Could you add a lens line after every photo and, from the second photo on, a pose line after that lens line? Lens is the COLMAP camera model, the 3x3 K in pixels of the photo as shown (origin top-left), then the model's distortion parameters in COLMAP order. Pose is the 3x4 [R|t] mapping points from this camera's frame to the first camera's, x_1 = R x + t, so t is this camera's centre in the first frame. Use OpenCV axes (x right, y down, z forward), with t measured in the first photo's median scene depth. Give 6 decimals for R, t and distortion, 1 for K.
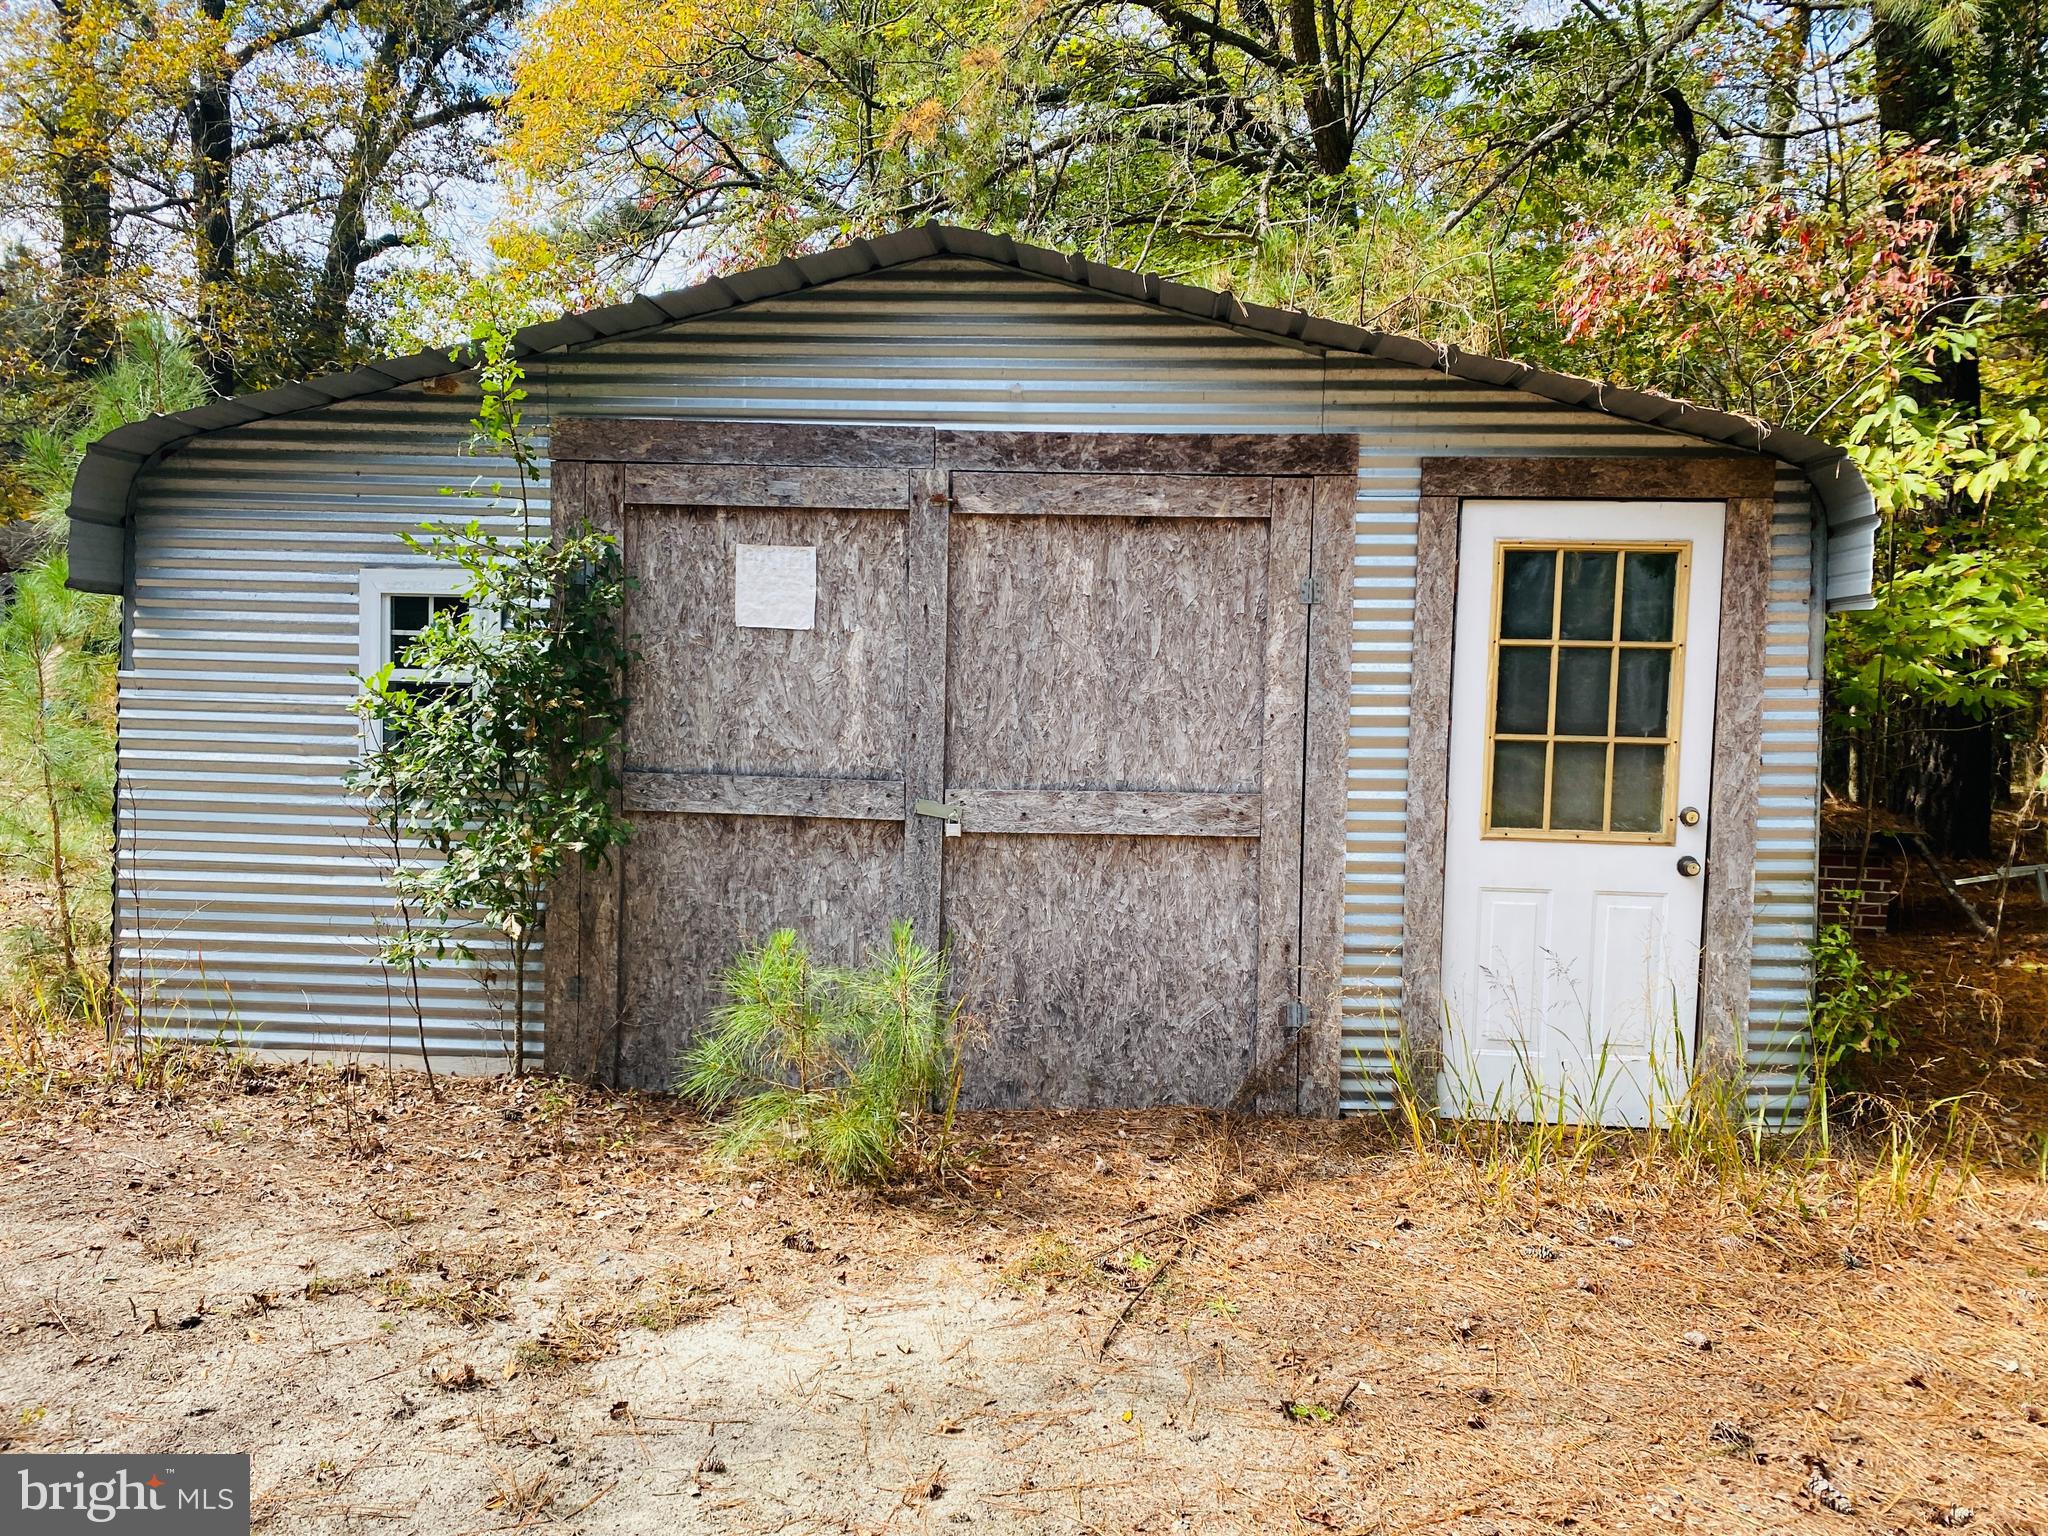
lens RADIAL K [[1582.1, 0, 1035.1], [0, 1582.1, 766.4], [0, 0, 1]] dist [-0.025916, 0.042848]
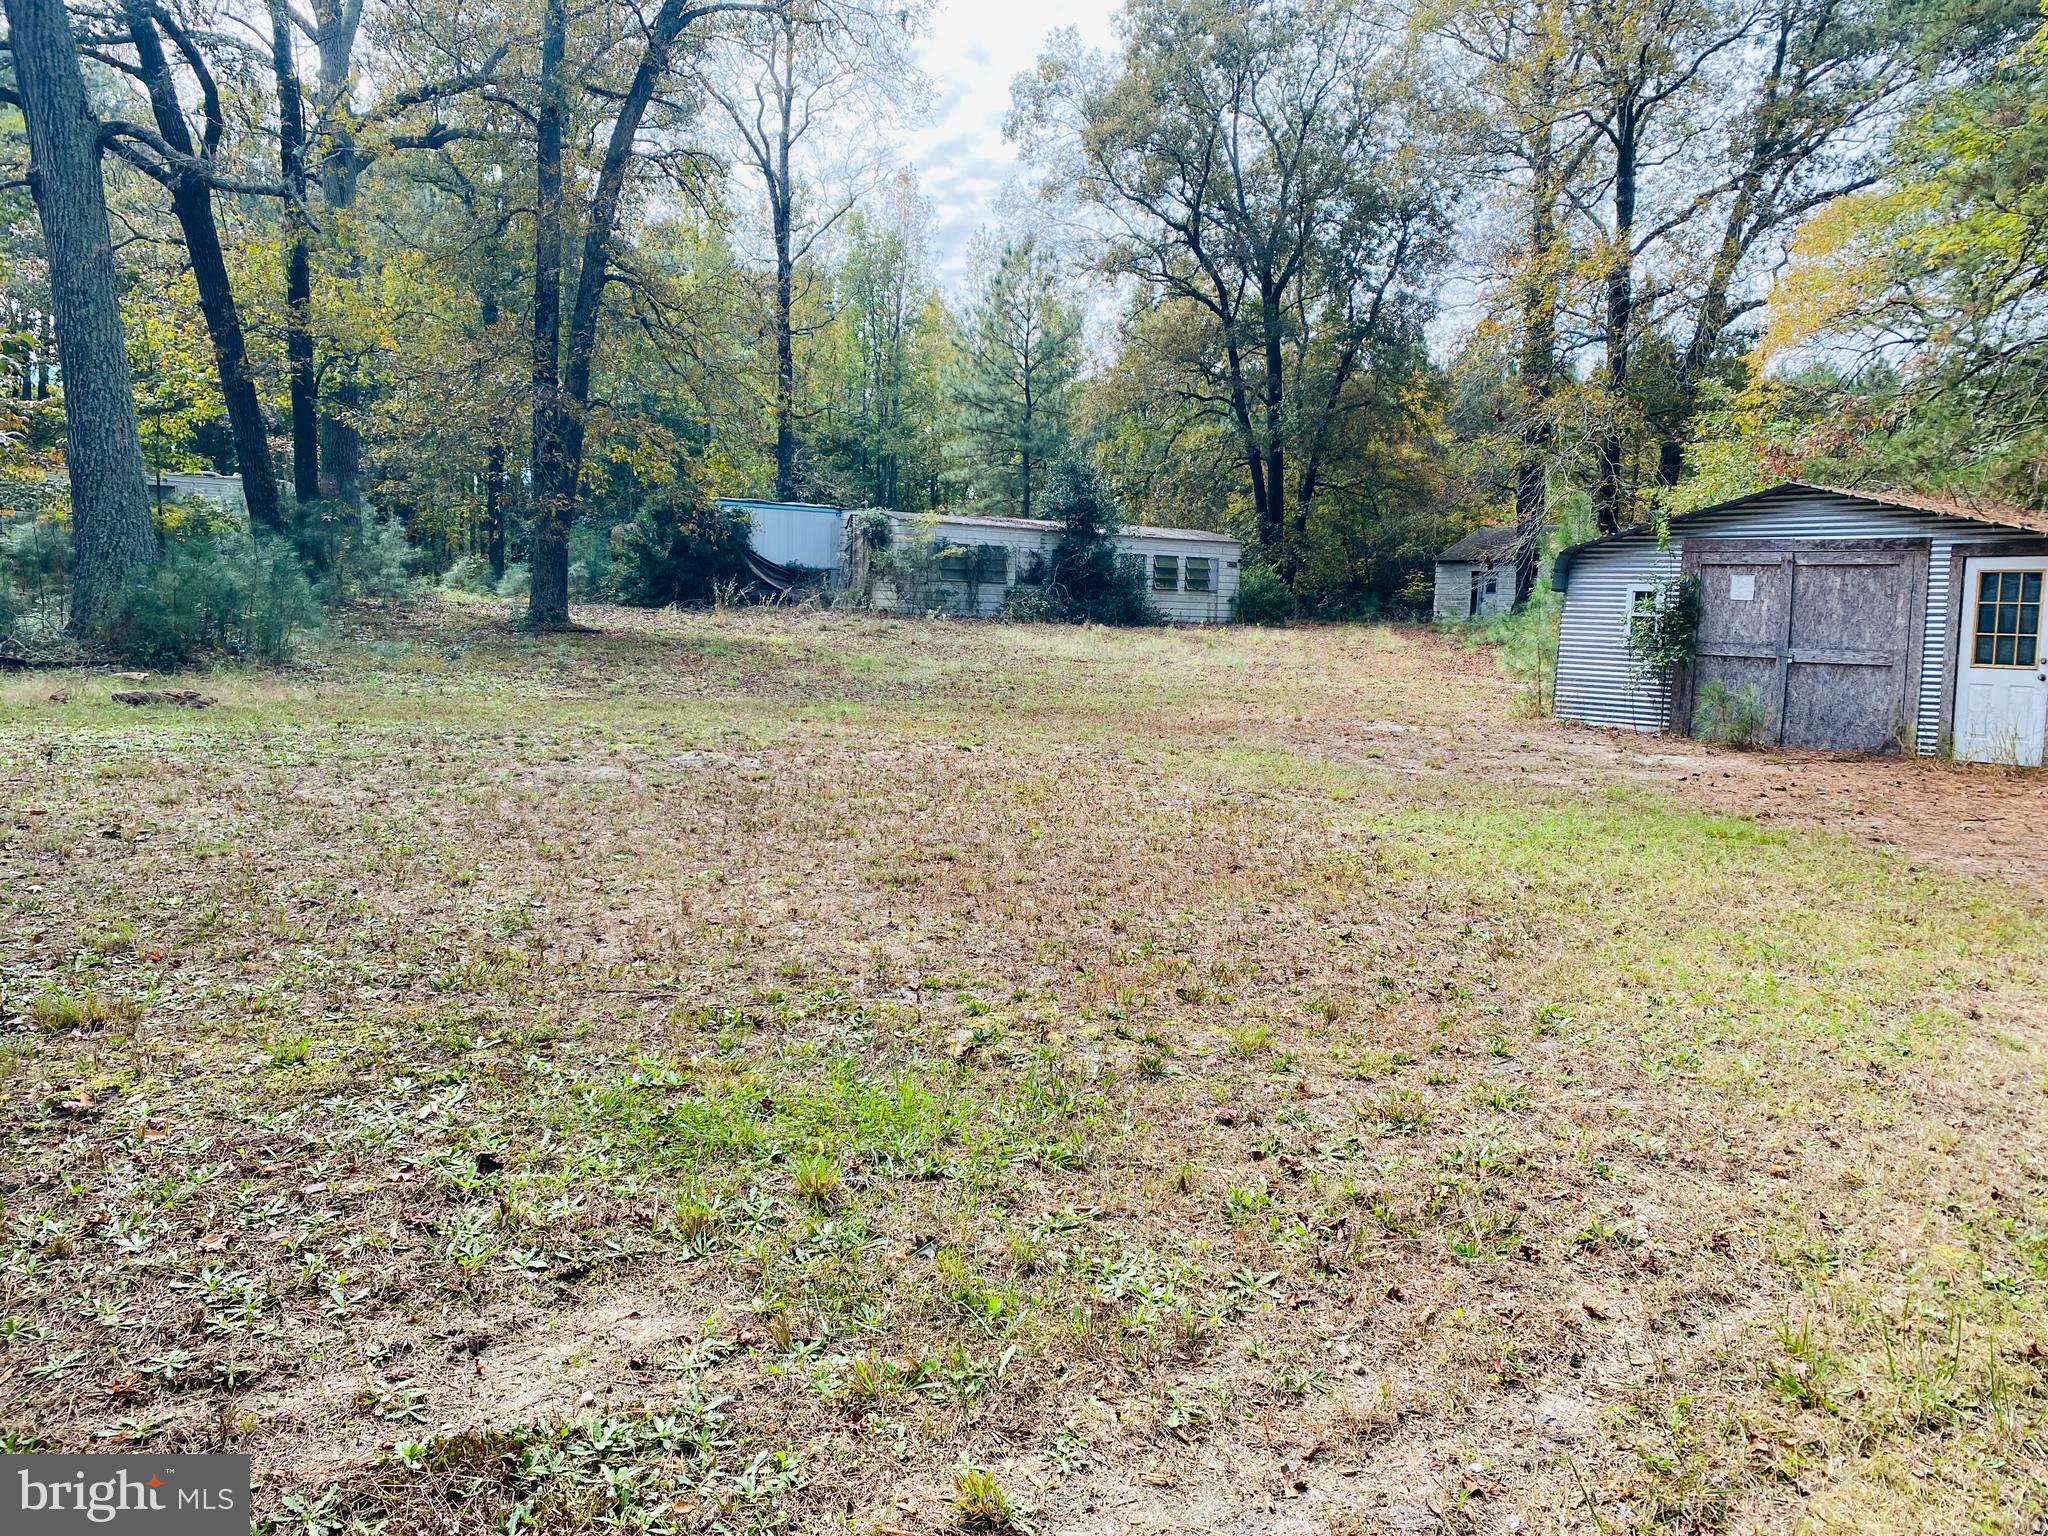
lens RADIAL K [[1582.1, 0, 1027.9], [0, 1582.1, 776.4], [0, 0, 1]] dist [-0.025916, 0.042848]
pose [[0.672651, 0.074092, -0.736241, 1.324328], [-0.051278, 0.997250, 0.053510, 0.187641], [0.738181, 0.001759, 0.674600, -2.411260]]
